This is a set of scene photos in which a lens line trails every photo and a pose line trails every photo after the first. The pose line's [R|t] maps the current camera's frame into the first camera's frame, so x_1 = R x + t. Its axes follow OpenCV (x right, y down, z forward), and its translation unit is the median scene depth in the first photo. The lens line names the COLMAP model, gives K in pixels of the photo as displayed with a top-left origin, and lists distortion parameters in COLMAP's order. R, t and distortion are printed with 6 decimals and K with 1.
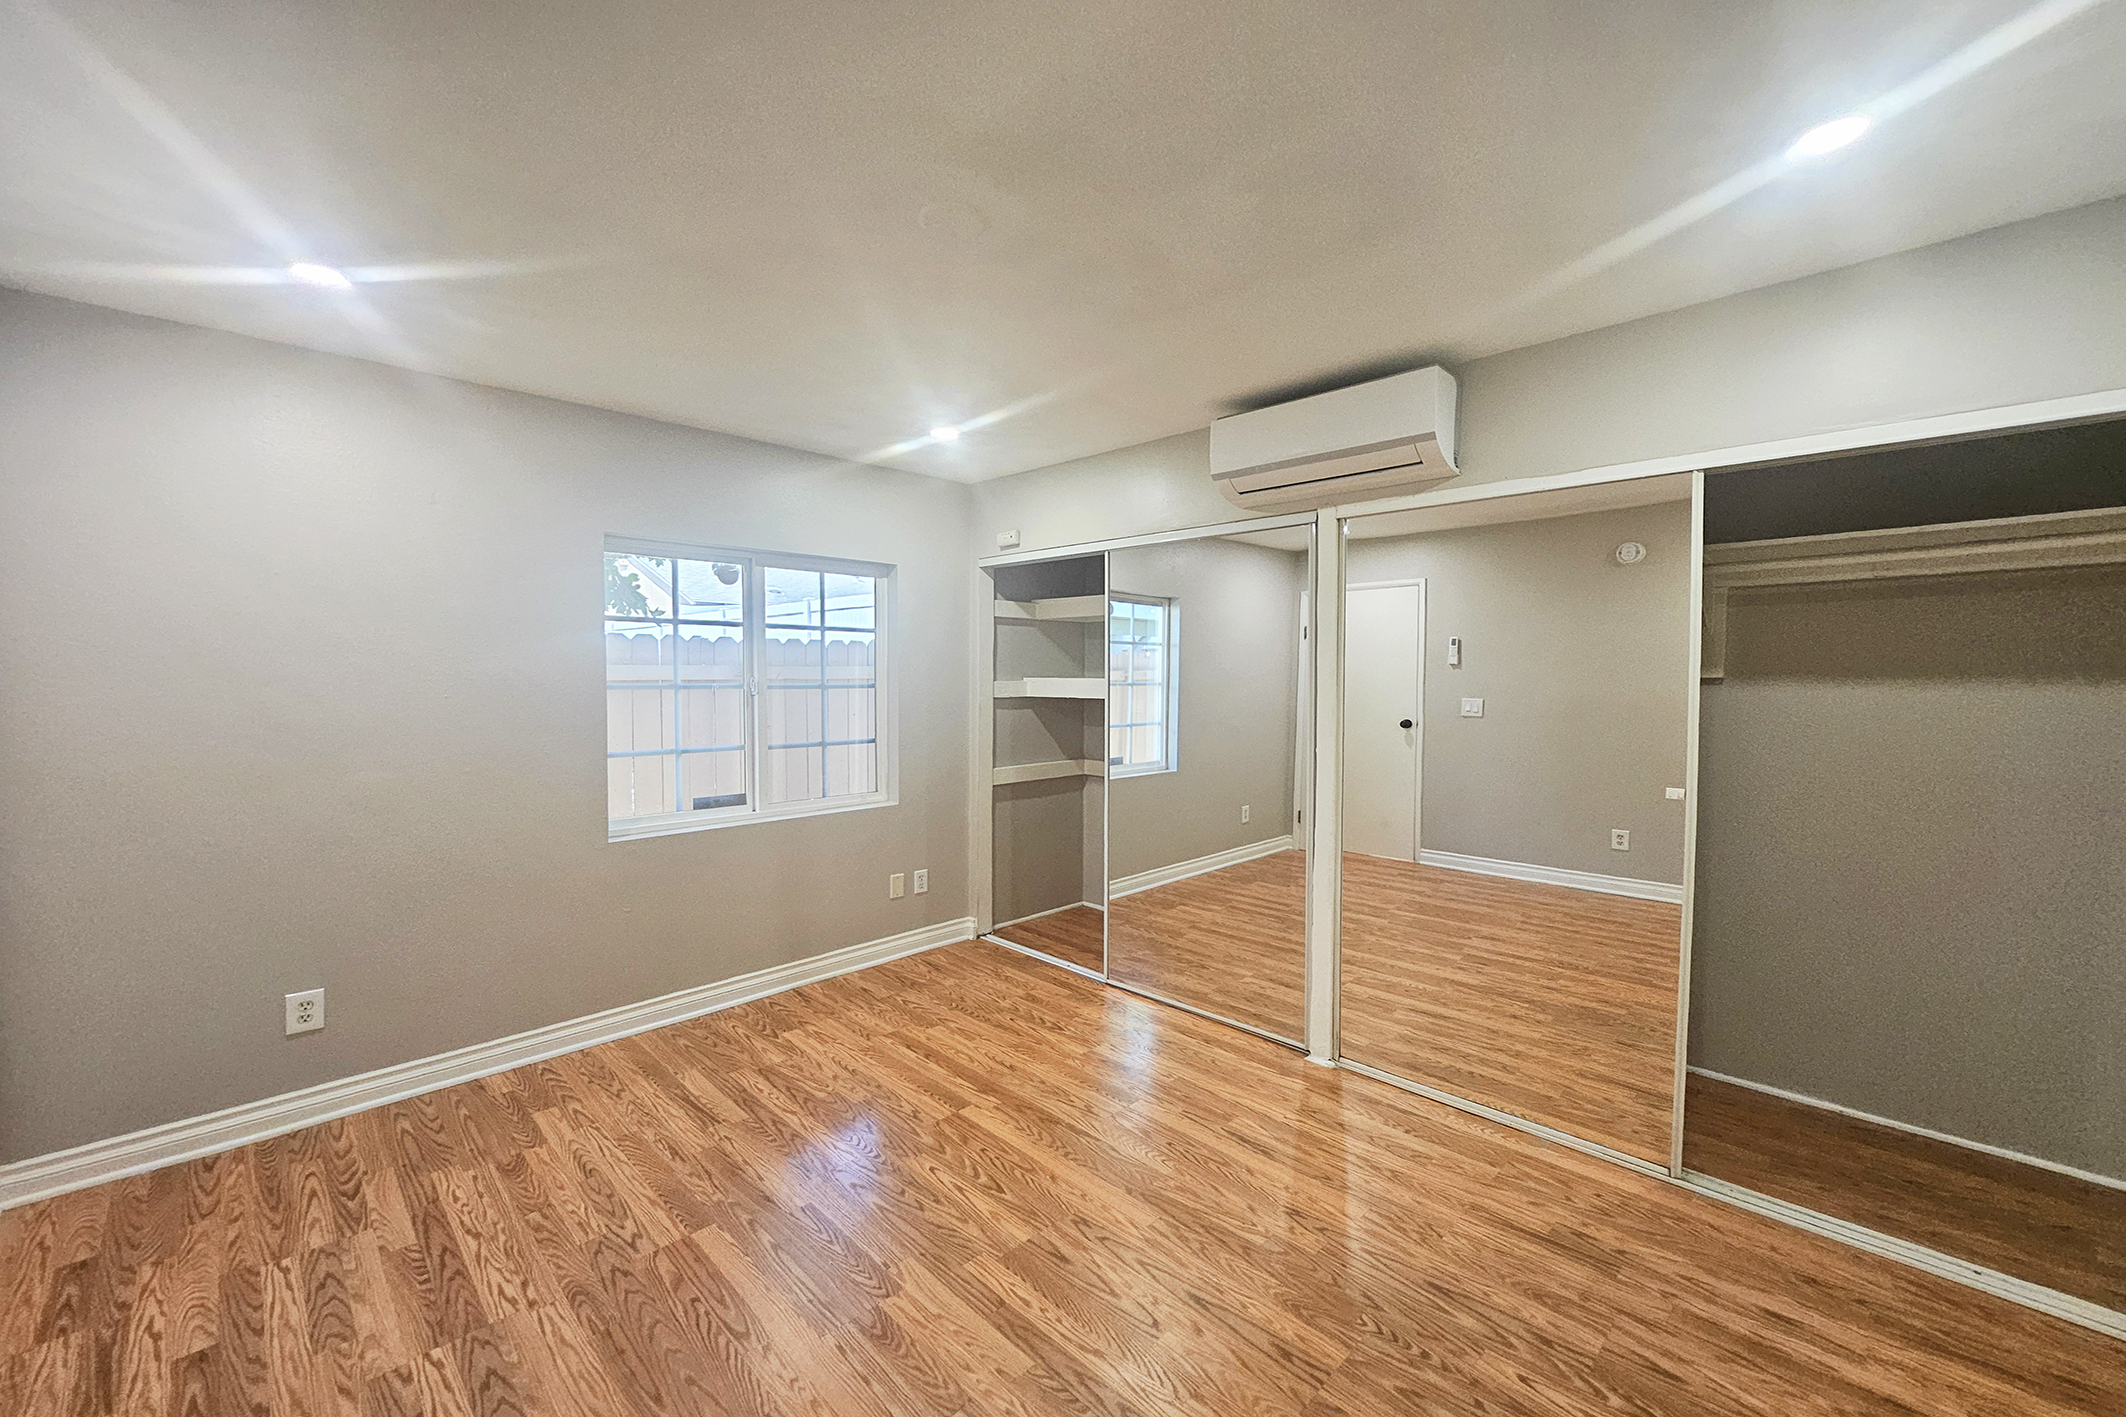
lens RADIAL K [[836.0, 0, 1058.8], [0, 836.0, 704.7], [0, 0, 1]] dist [0.006519, -0.003264]
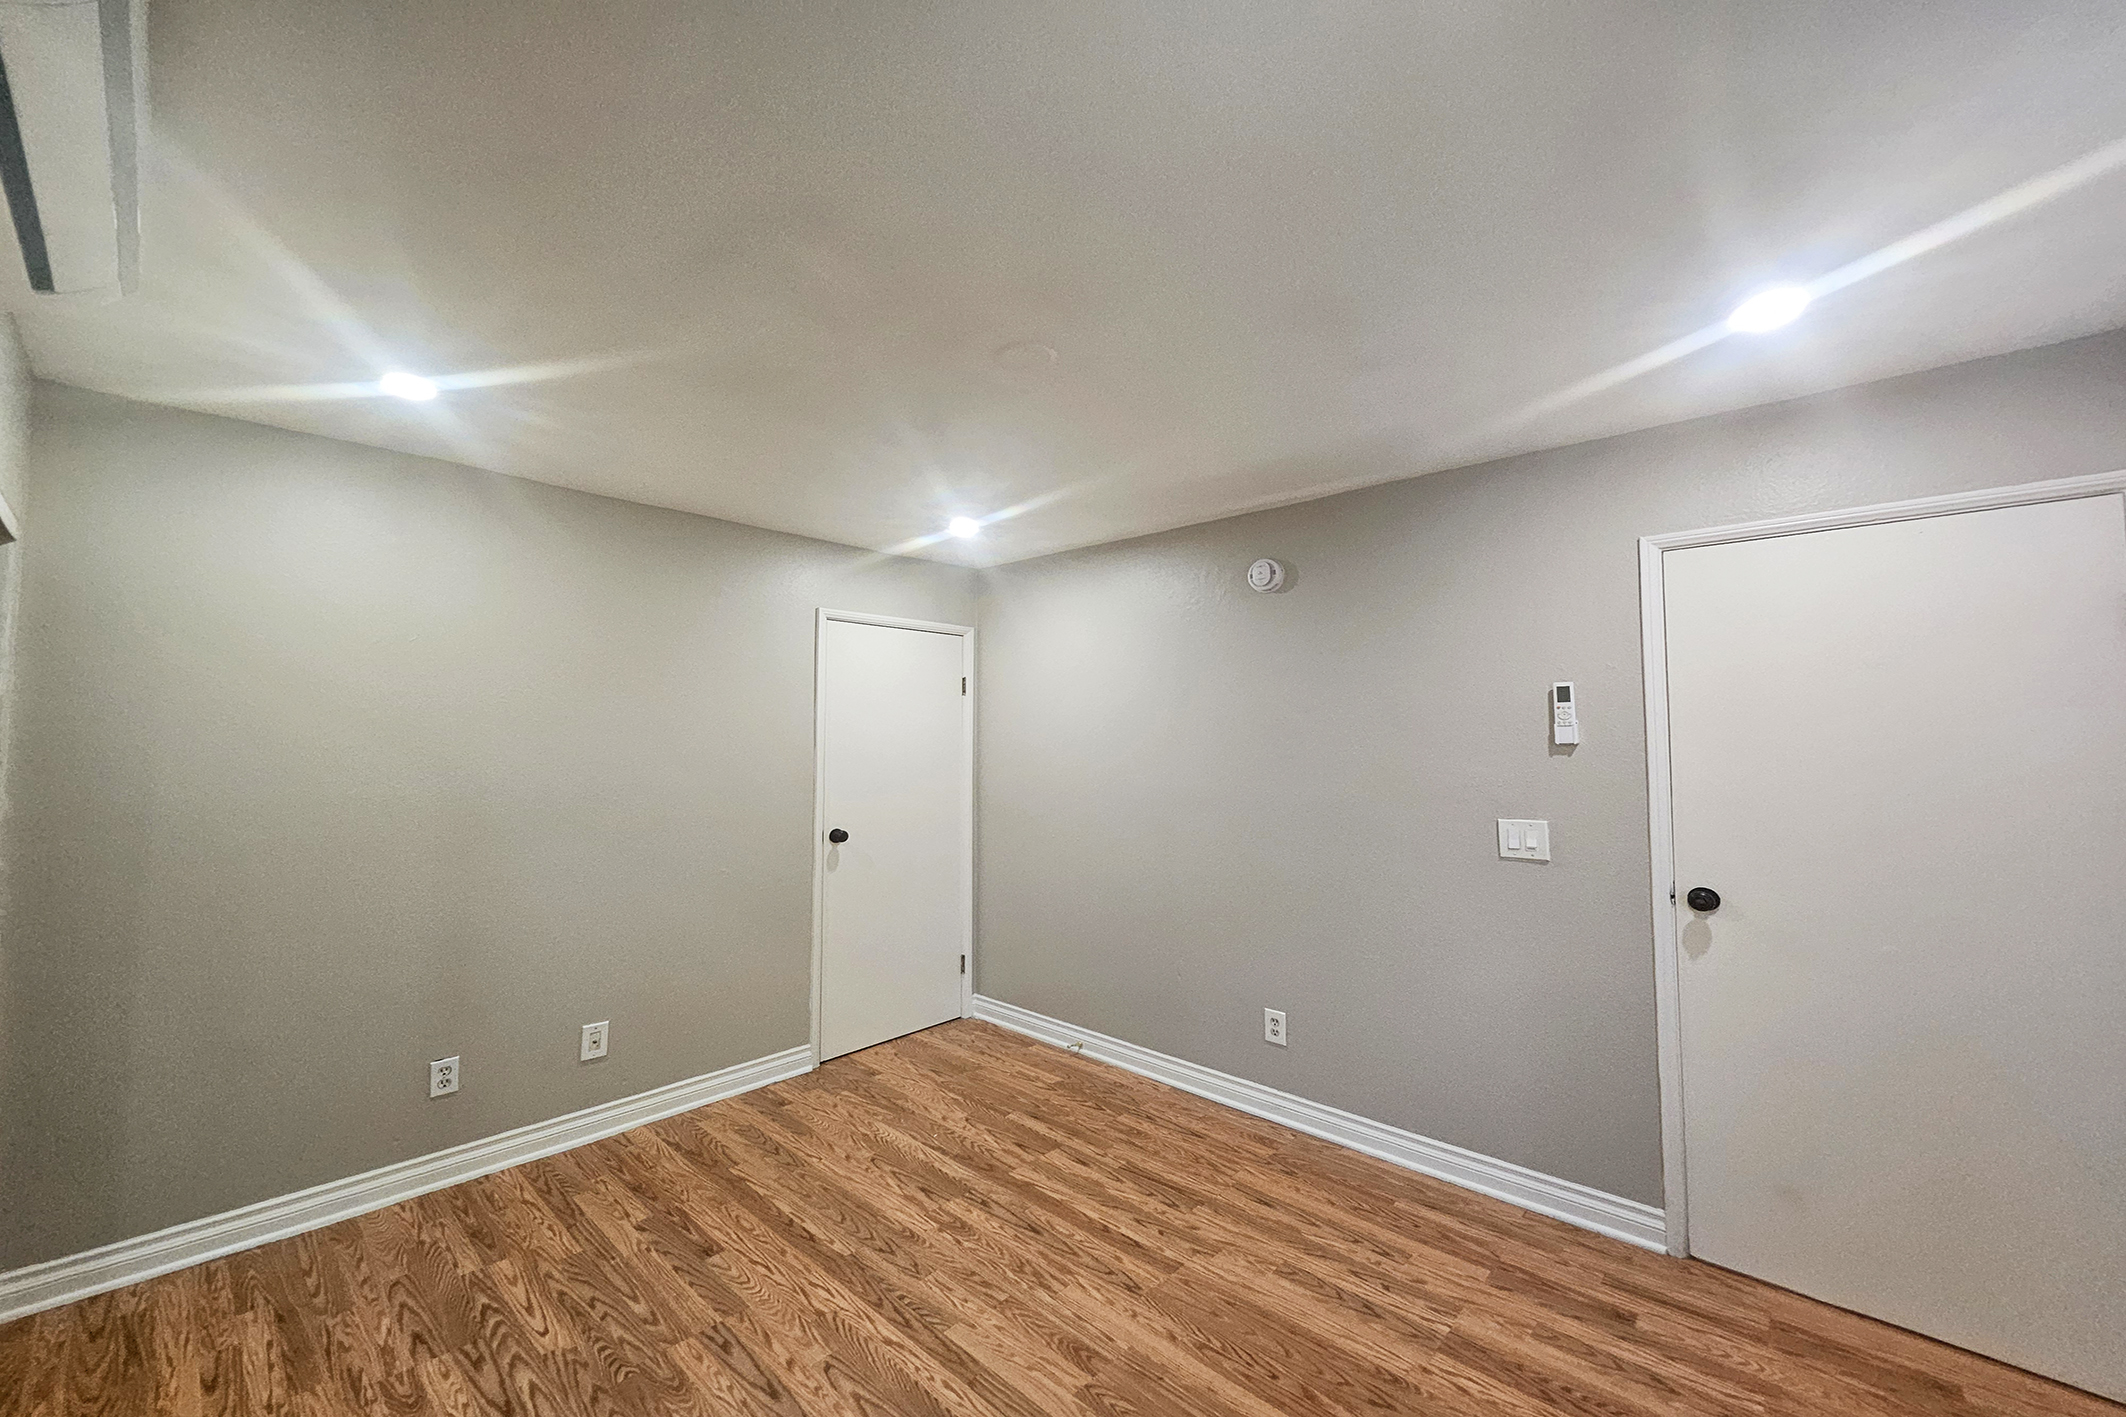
lens RADIAL K [[836.0, 0, 1046.0], [0, 836.0, 665.3], [0, 0, 1]] dist [0.006519, -0.003264]
pose [[-0.999715, -0.000801, -0.023848, -0.117138], [0.000040, 0.999379, -0.035223, -0.099355], [0.023862, -0.035214, -0.999095, 1.794862]]
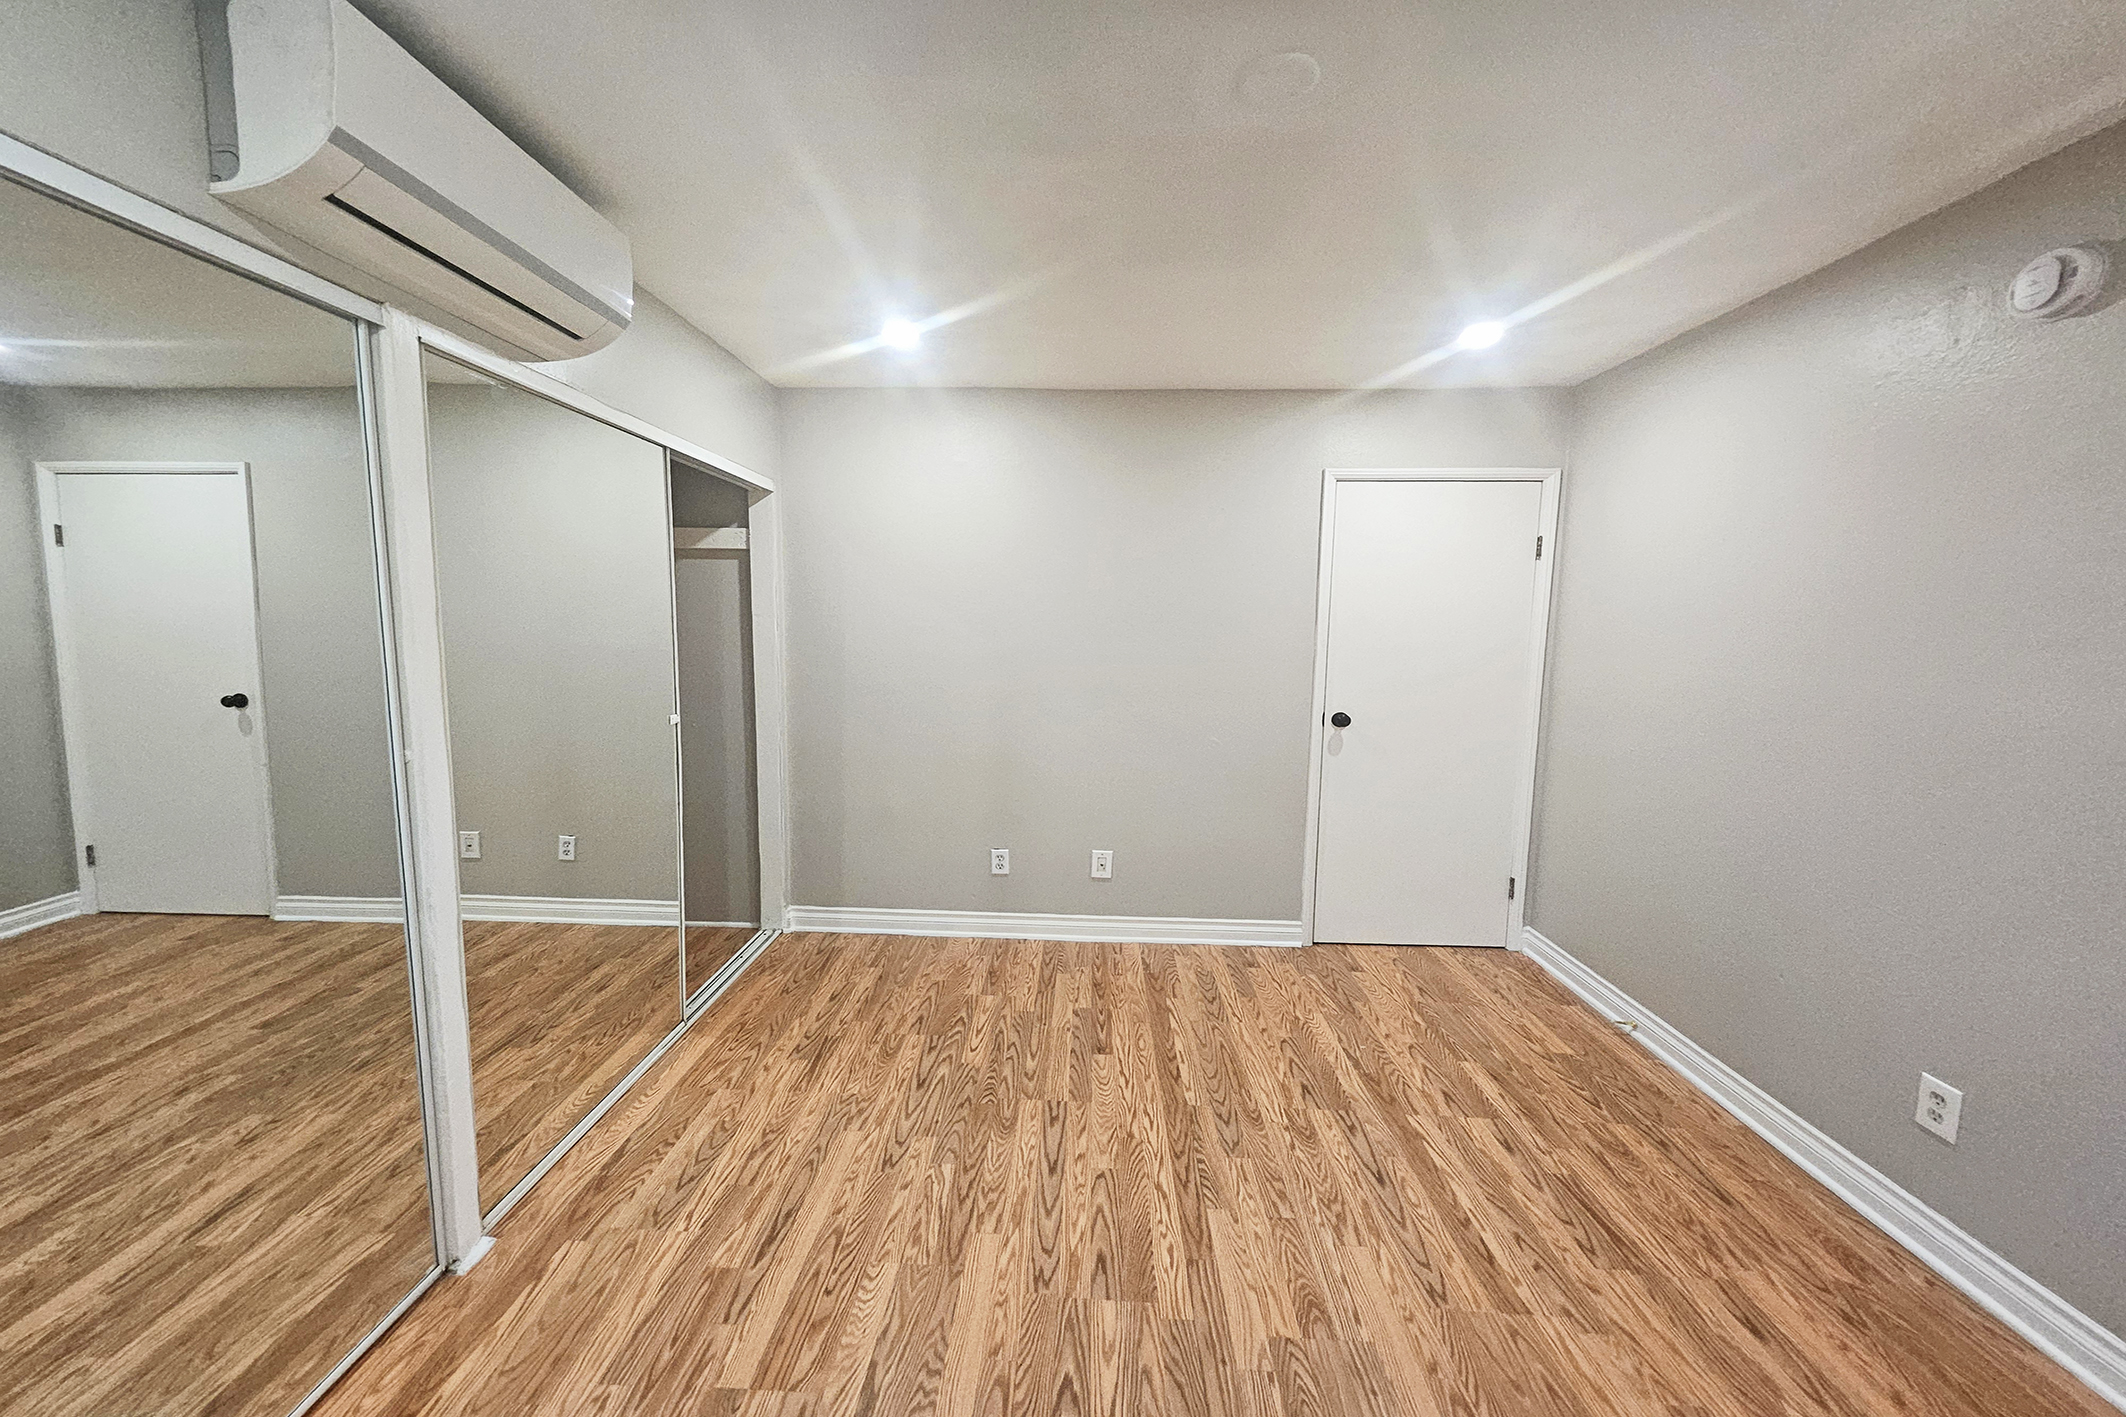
lens RADIAL K [[836.0, 0, 1056.1], [0, 836.0, 712.6], [0, 0, 1]] dist [0.006519, -0.003264]
pose [[-0.673986, -0.086048, 0.733715, -0.555179], [0.028273, 0.989461, 0.142013, -0.063043], [-0.738203, 0.116459, -0.664450, 1.494509]]
